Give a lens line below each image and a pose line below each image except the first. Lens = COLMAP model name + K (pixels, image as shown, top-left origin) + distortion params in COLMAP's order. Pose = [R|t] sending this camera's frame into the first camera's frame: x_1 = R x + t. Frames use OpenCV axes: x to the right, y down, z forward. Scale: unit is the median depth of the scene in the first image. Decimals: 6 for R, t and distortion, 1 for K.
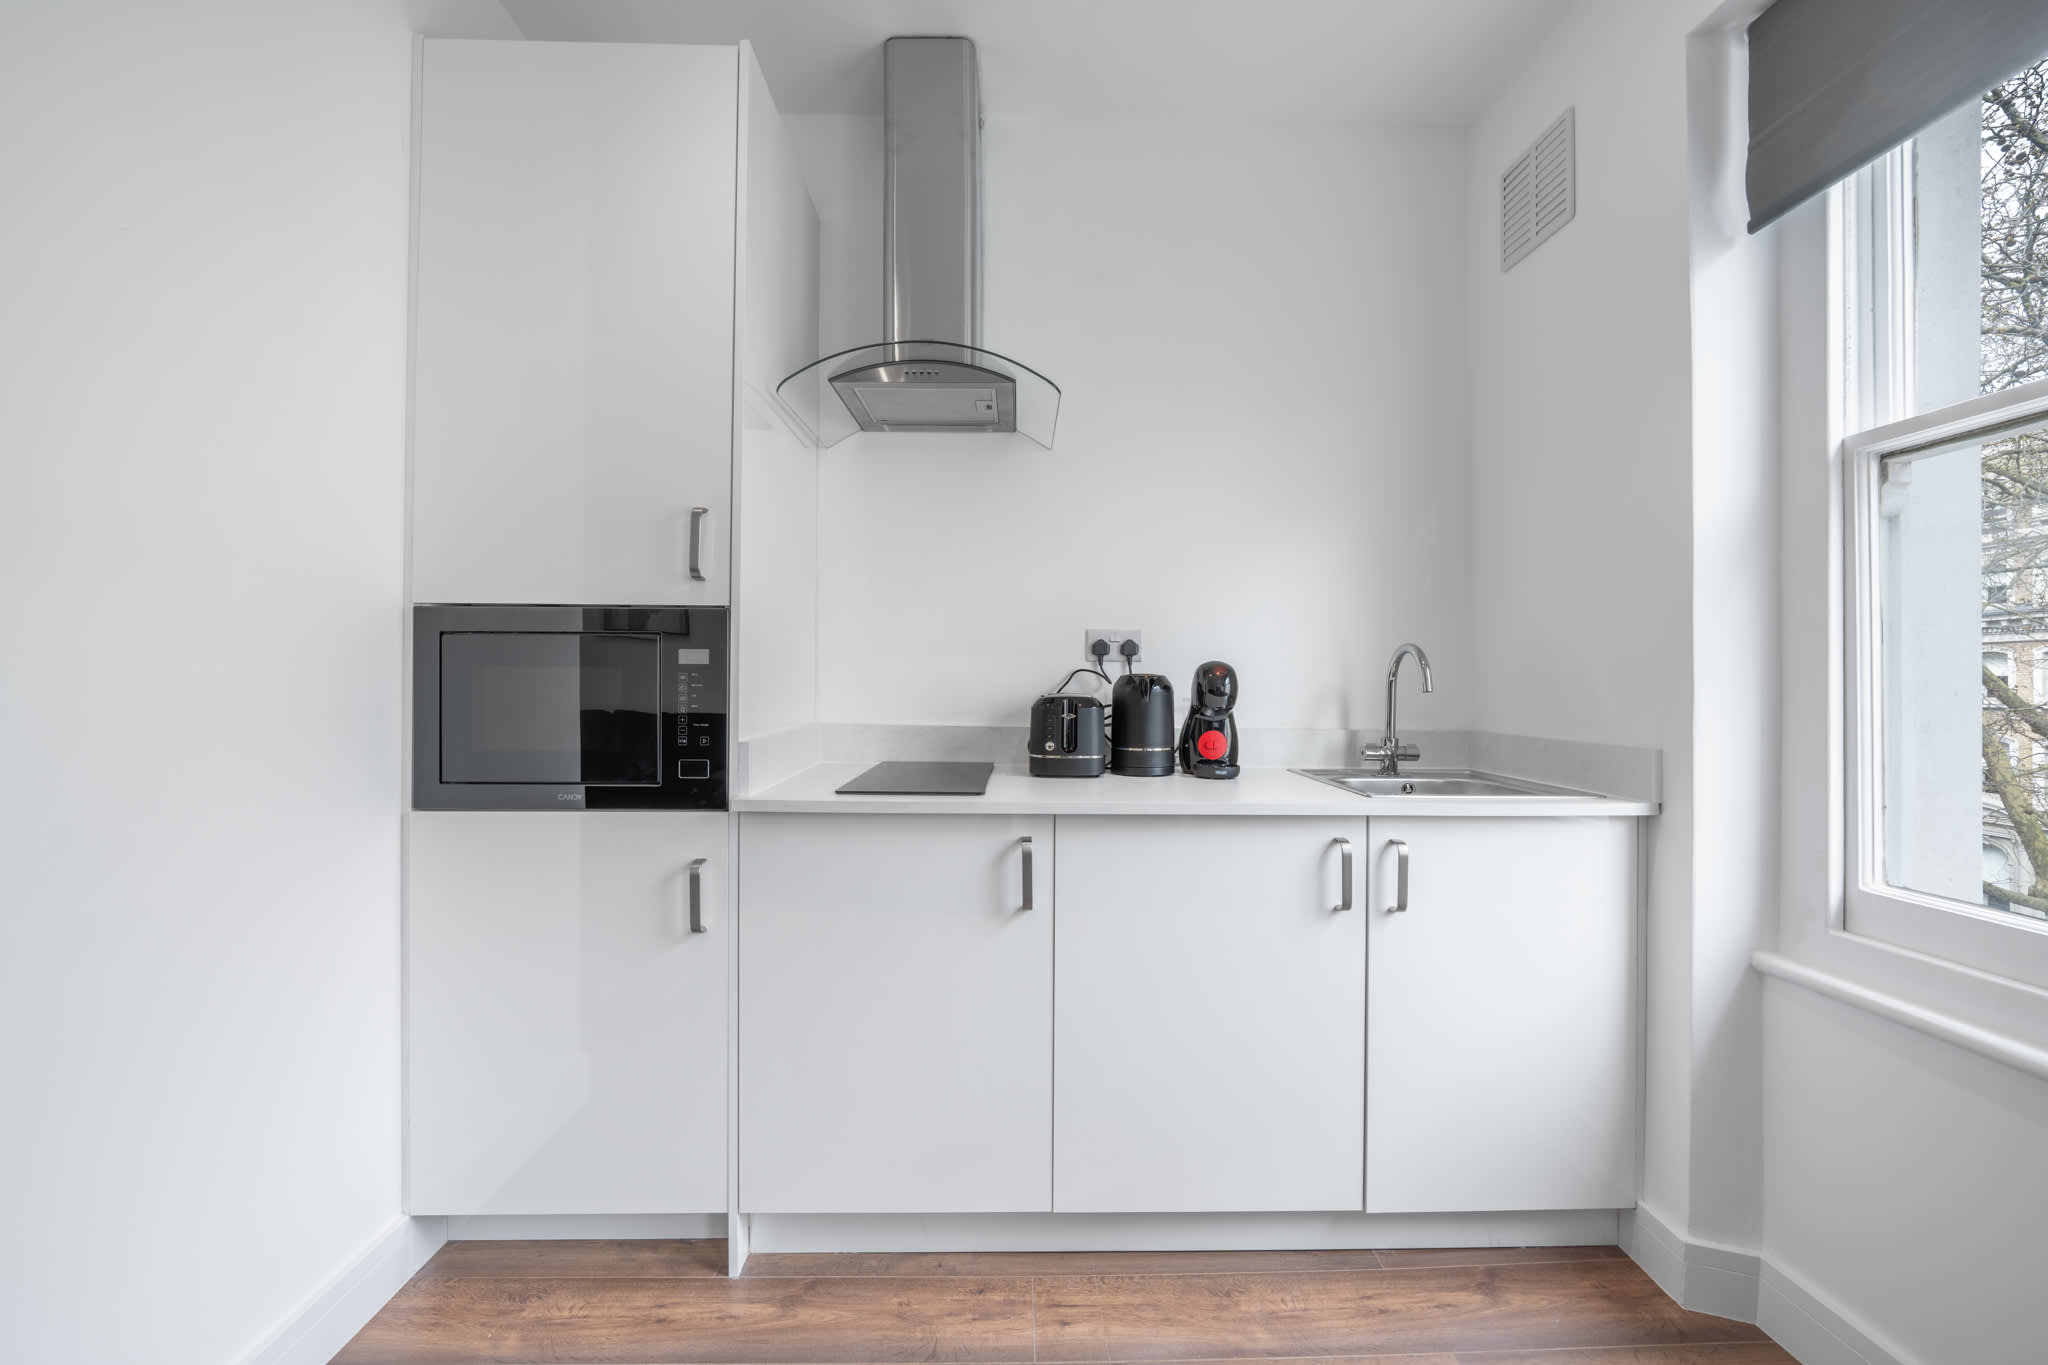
lens RADIAL K [[792.3, 0, 1033.1], [0, 792.3, 677.4], [0, 0, 1]] dist [-0.009997, 0.000157]
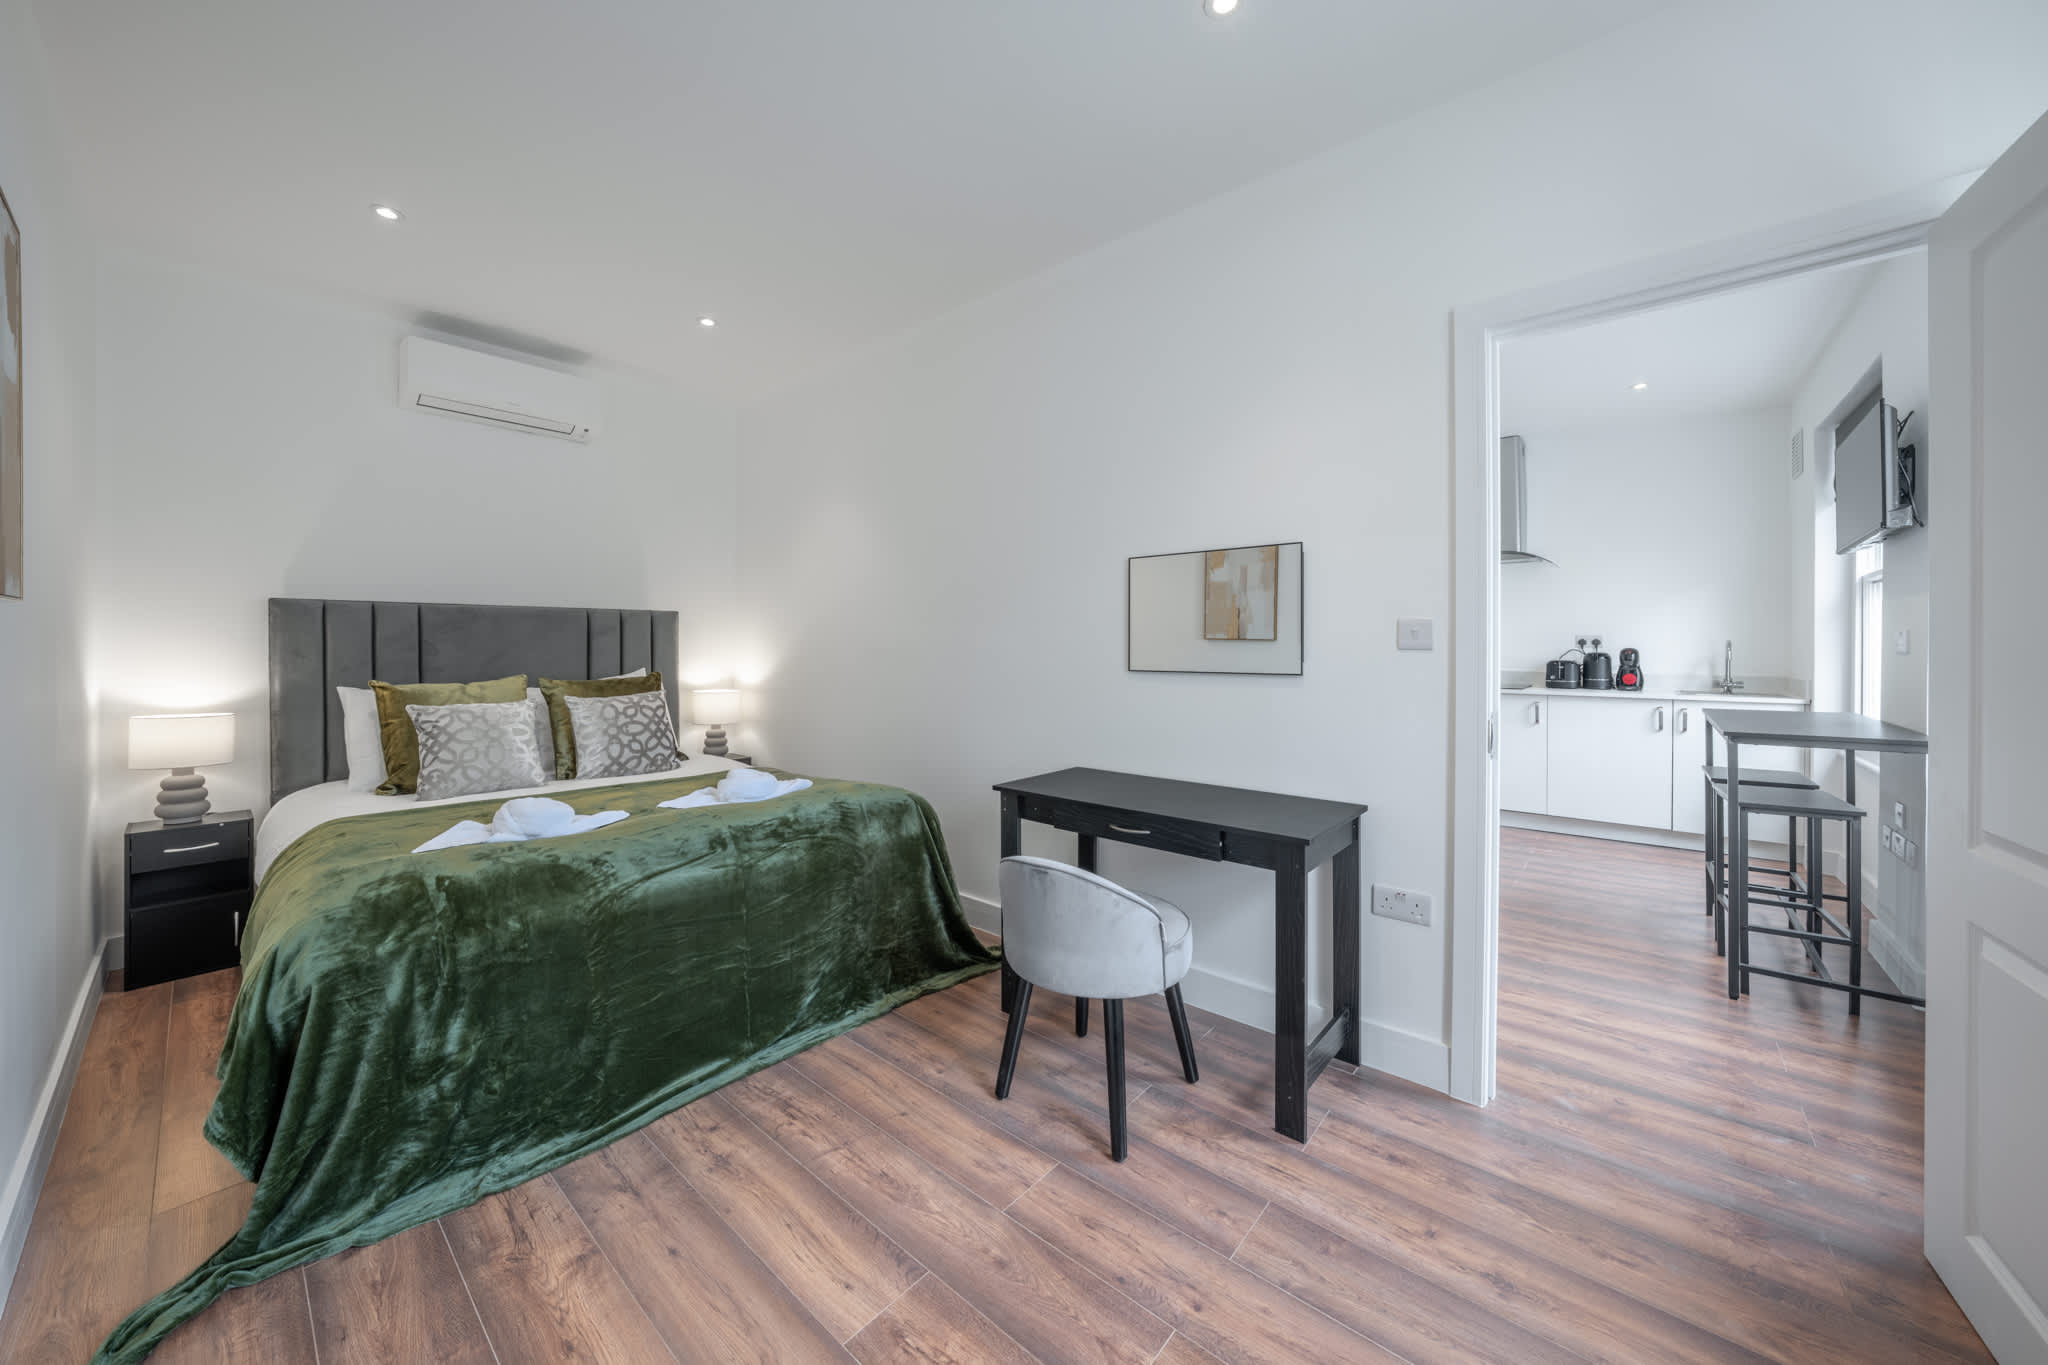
lens RADIAL K [[719.5, 0, 1040.3], [0, 719.5, 649.0], [0, 0, 1]] dist [-0.000901, -0.000062]
pose [[0.751098, -0.003526, -0.660181, 0.419238], [0.009455, 0.999941, 0.005417, -0.059592], [0.660123, -0.010311, 0.751087, -2.662119]]
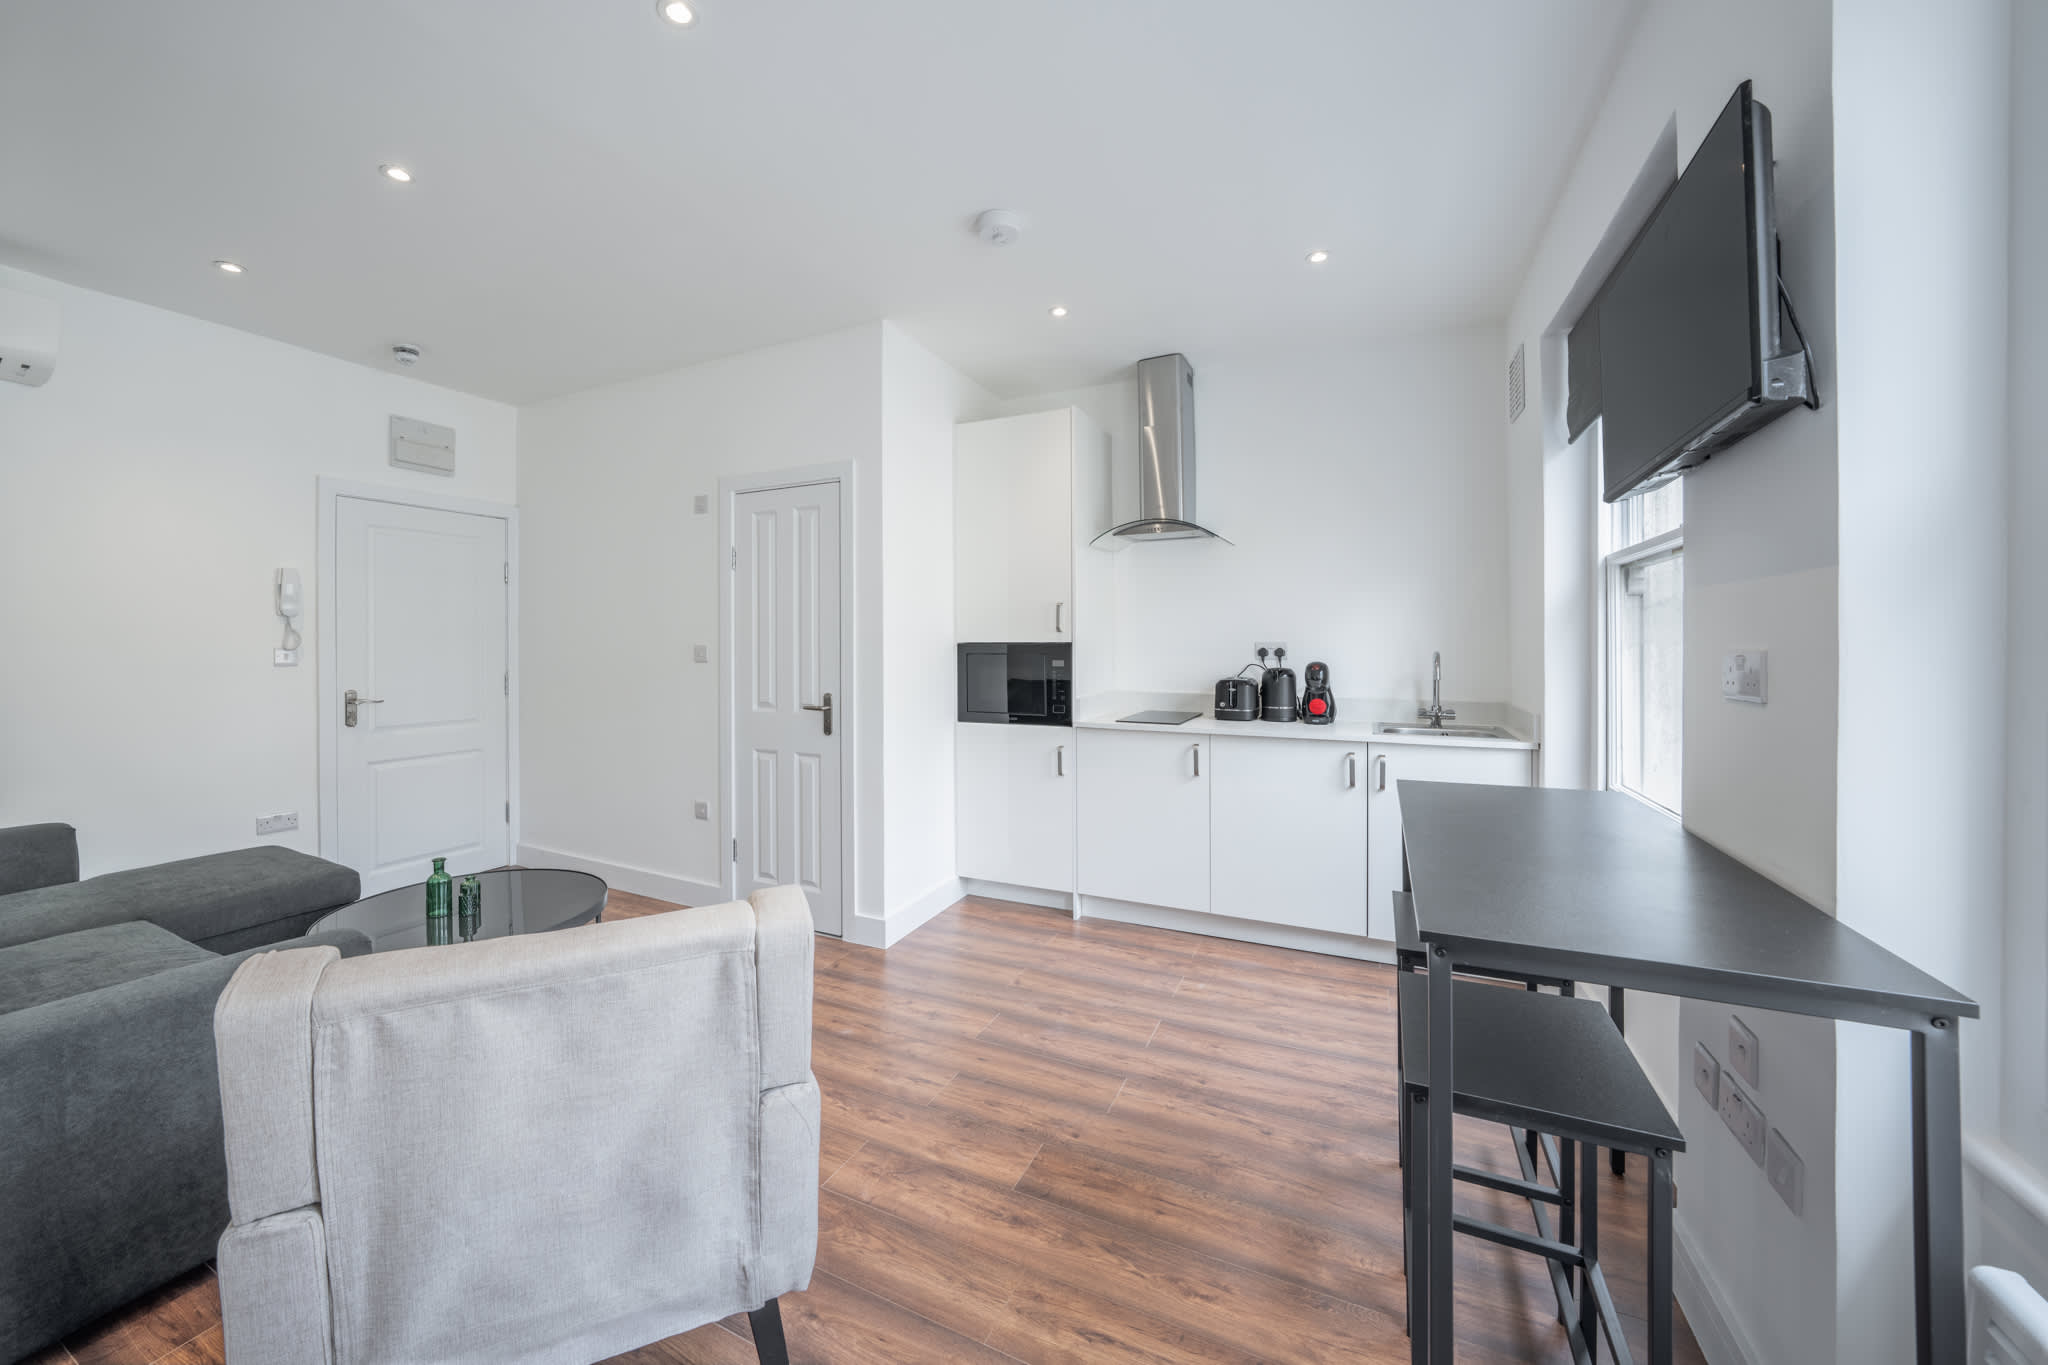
lens RADIAL K [[775.4, 0, 982.2], [0, 775.4, 644.5], [0, 0, 1]] dist [-0.014824, 0.000078]
pose [[0.883314, -0.008442, -0.468705, 0.477387], [0.010990, 0.999936, 0.002703, -0.090931], [0.468652, -0.007539, 0.883351, -1.202021]]
